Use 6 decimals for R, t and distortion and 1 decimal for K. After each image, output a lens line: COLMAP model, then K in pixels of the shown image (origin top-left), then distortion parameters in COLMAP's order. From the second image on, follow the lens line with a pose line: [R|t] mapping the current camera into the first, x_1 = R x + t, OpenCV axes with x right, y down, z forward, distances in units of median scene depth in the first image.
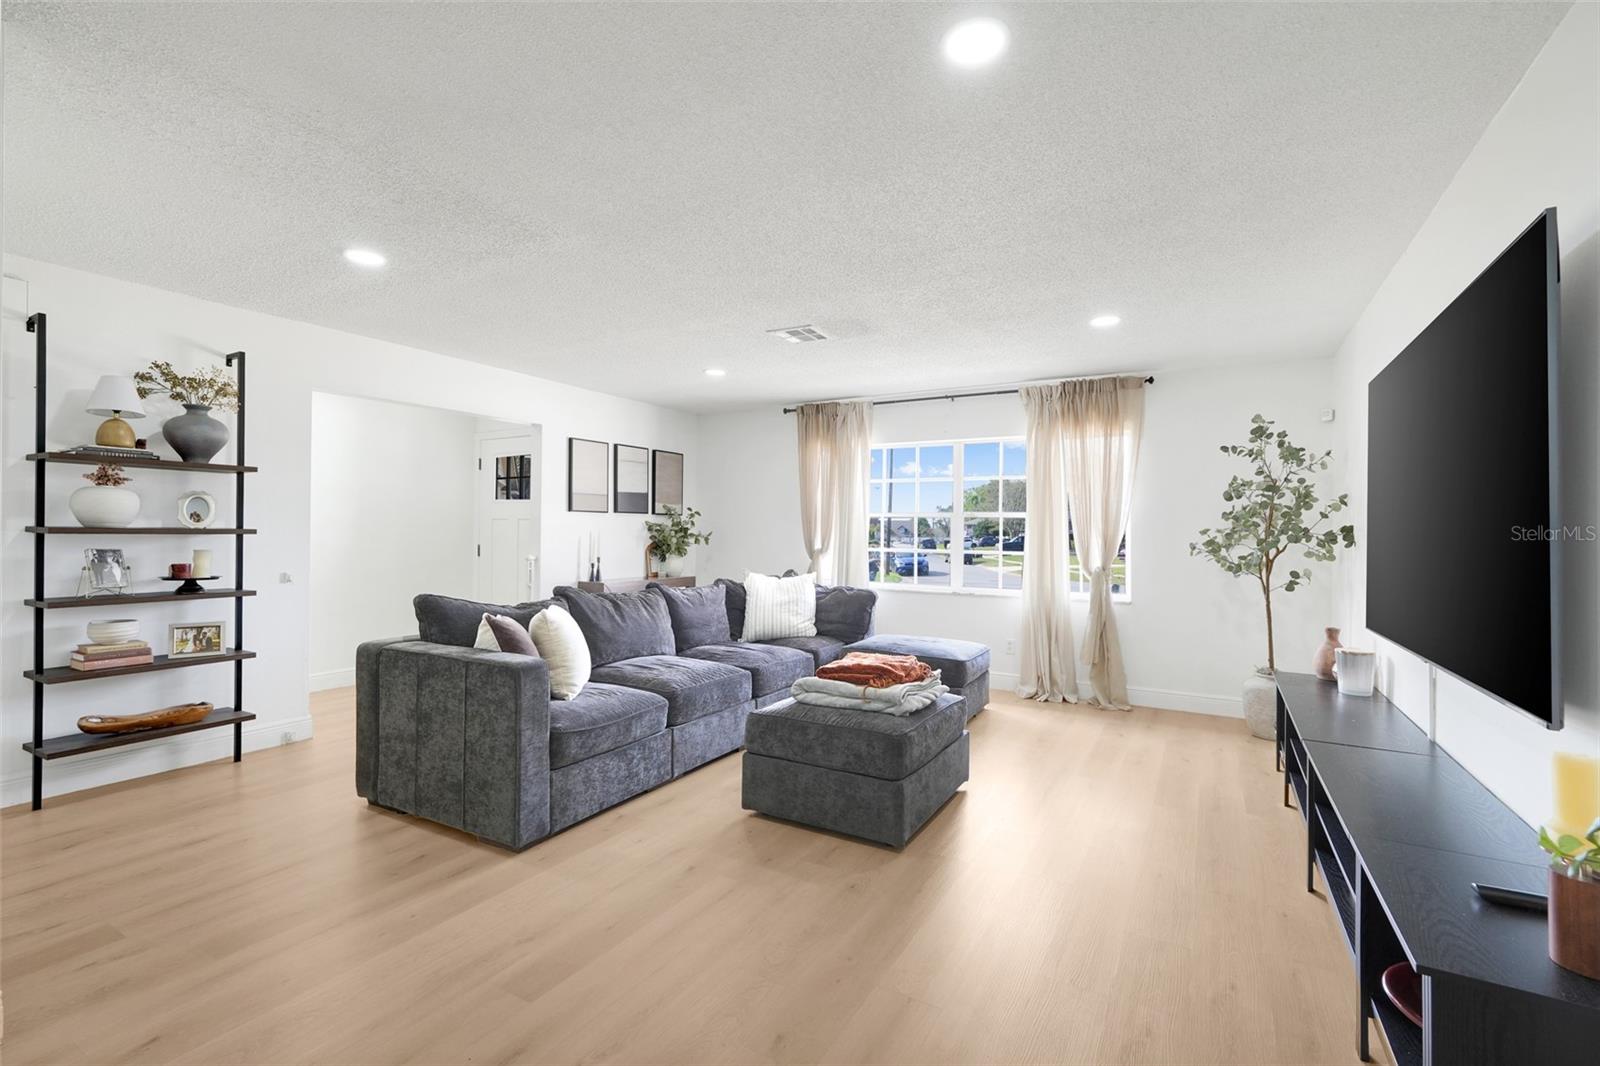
lens RADIAL K [[705.6, 0, 808.7], [0, 705.6, 527.5], [0, 0, 1]] dist [-0.009793, 0.004152]
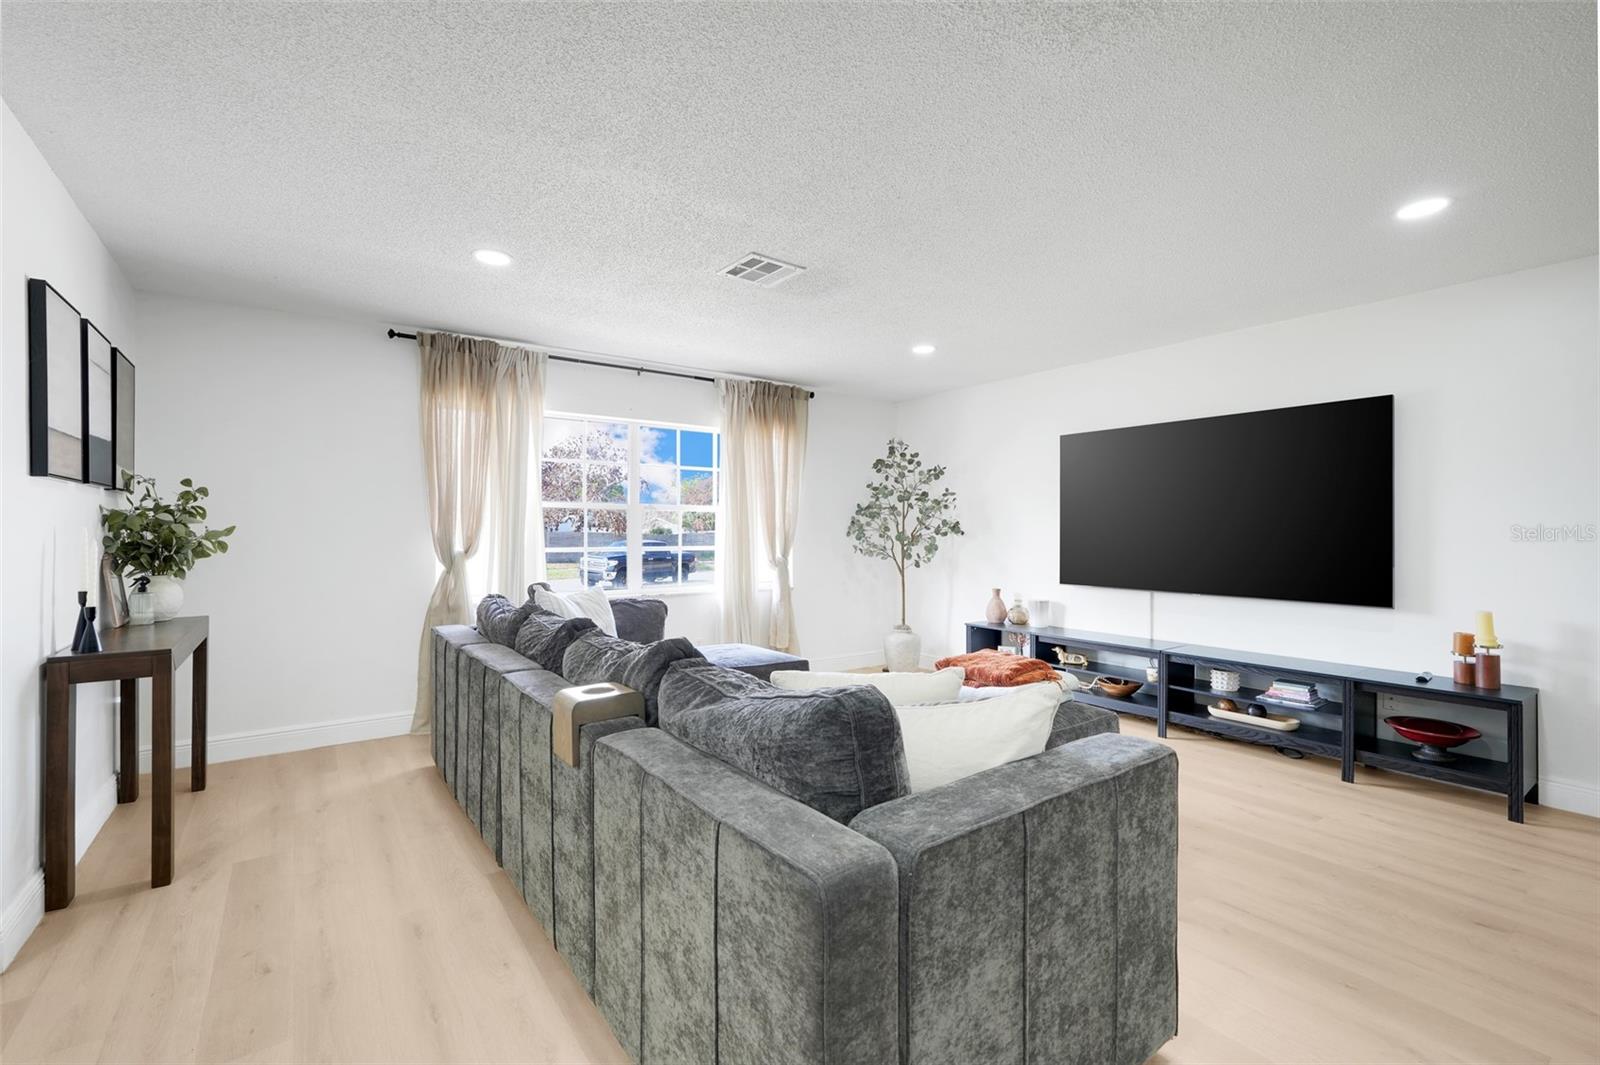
lens RADIAL K [[705.6, 0, 802.4], [0, 705.6, 522.7], [0, 0, 1]] dist [-0.009793, 0.004152]
pose [[0.419570, -0.001406, 0.907722, -0.563124], [-0.007710, 0.999957, 0.005112, -0.004129], [-0.907690, -0.009144, 0.419542, 0.508283]]
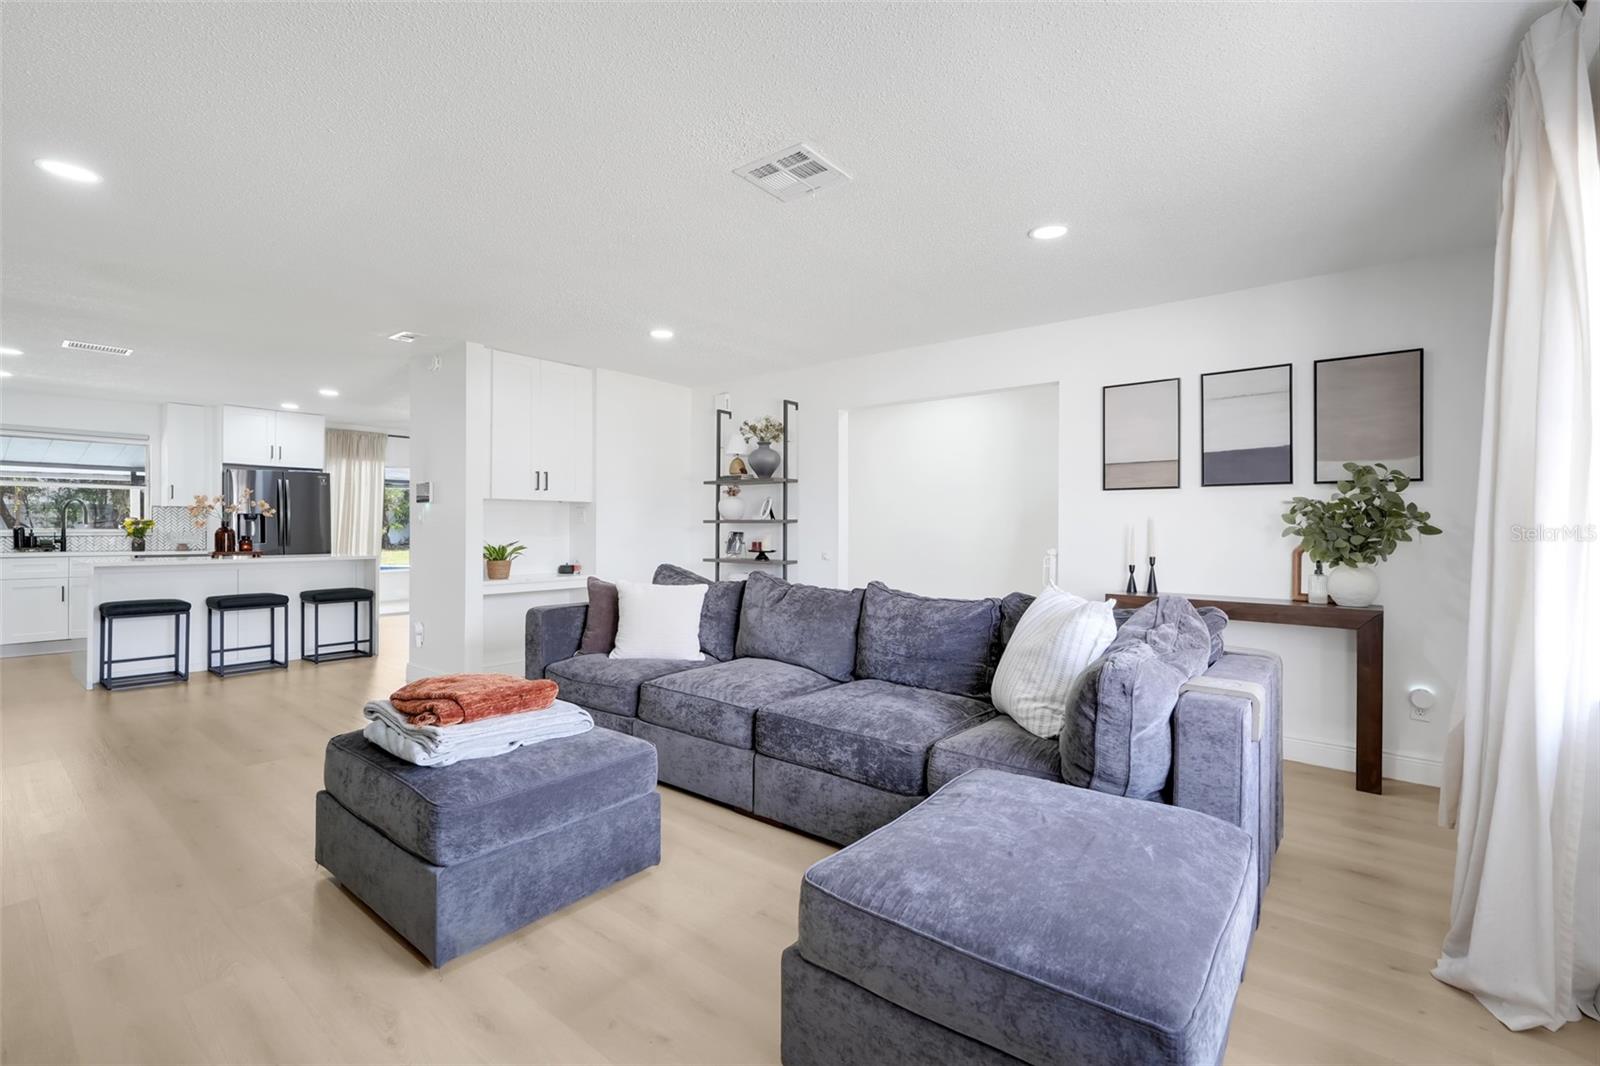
lens RADIAL K [[705.6, 0, 800.4], [0, 705.6, 525.5], [0, 0, 1]] dist [-0.009793, 0.004152]
pose [[-0.167690, -0.001047, -0.985839, 0.473957], [0.009488, 0.999951, -0.002676, 0.012187], [0.985794, -0.009802, -0.167672, 0.895865]]
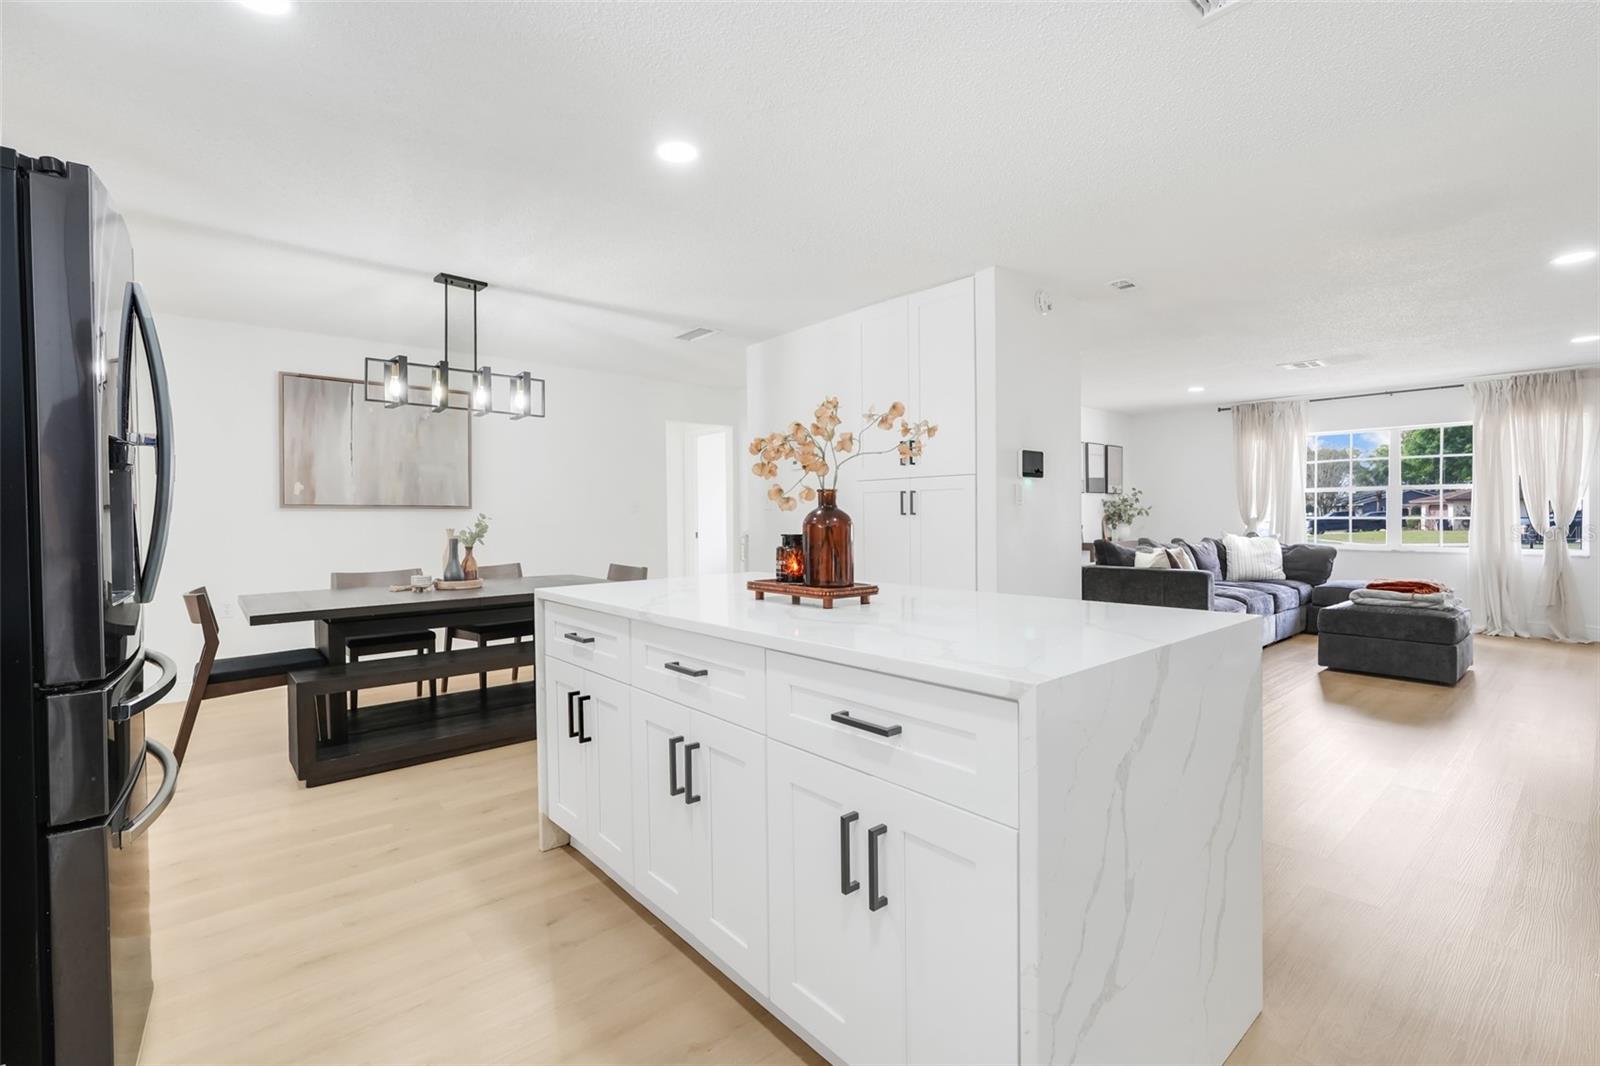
lens RADIAL K [[705.6, 0, 800.3], [0, 705.6, 526.9], [0, 0, 1]] dist [-0.009793, 0.004152]
pose [[0.942599, -0.008774, -0.333813, -0.407950], [0.016729, 0.999640, 0.020962, 0.008166], [0.333509, -0.025343, 0.942406, -0.572247]]
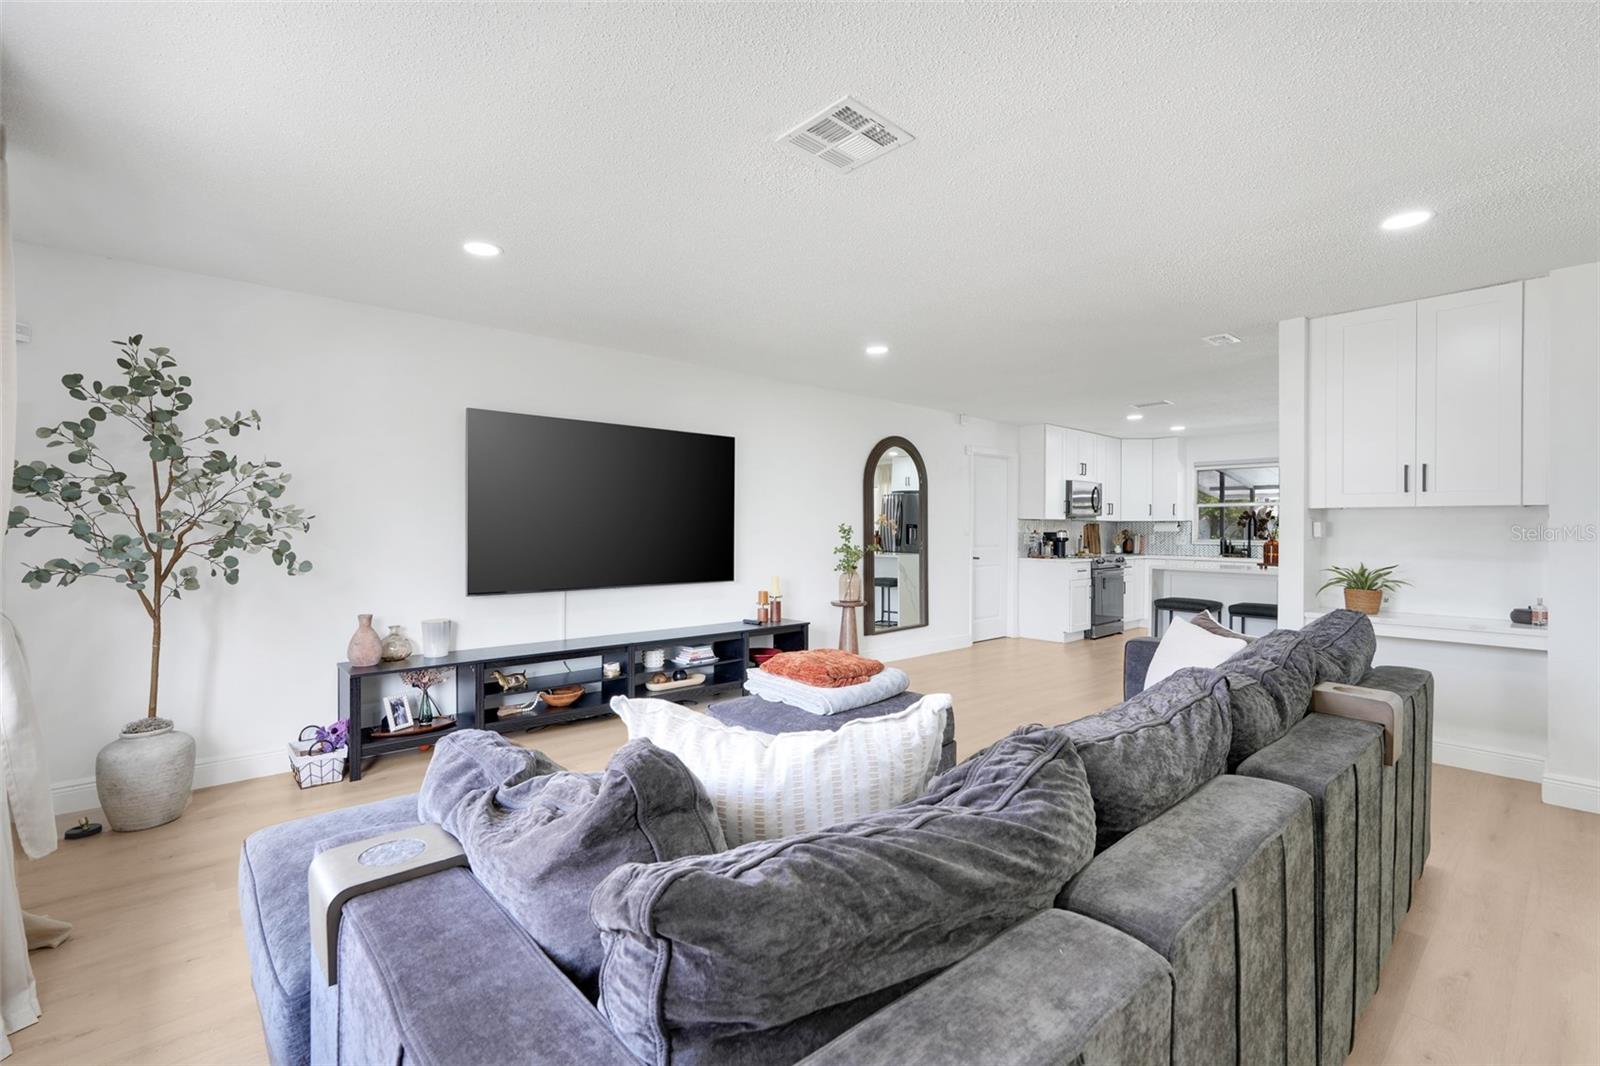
lens RADIAL K [[705.6, 0, 797.4], [0, 705.6, 532.7], [0, 0, 1]] dist [-0.009793, 0.004152]
pose [[-0.949101, -0.017105, 0.314507, -0.112718], [-0.018795, 0.999821, -0.002339, 0.008800], [-0.314410, -0.008131, -0.949252, 1.213466]]
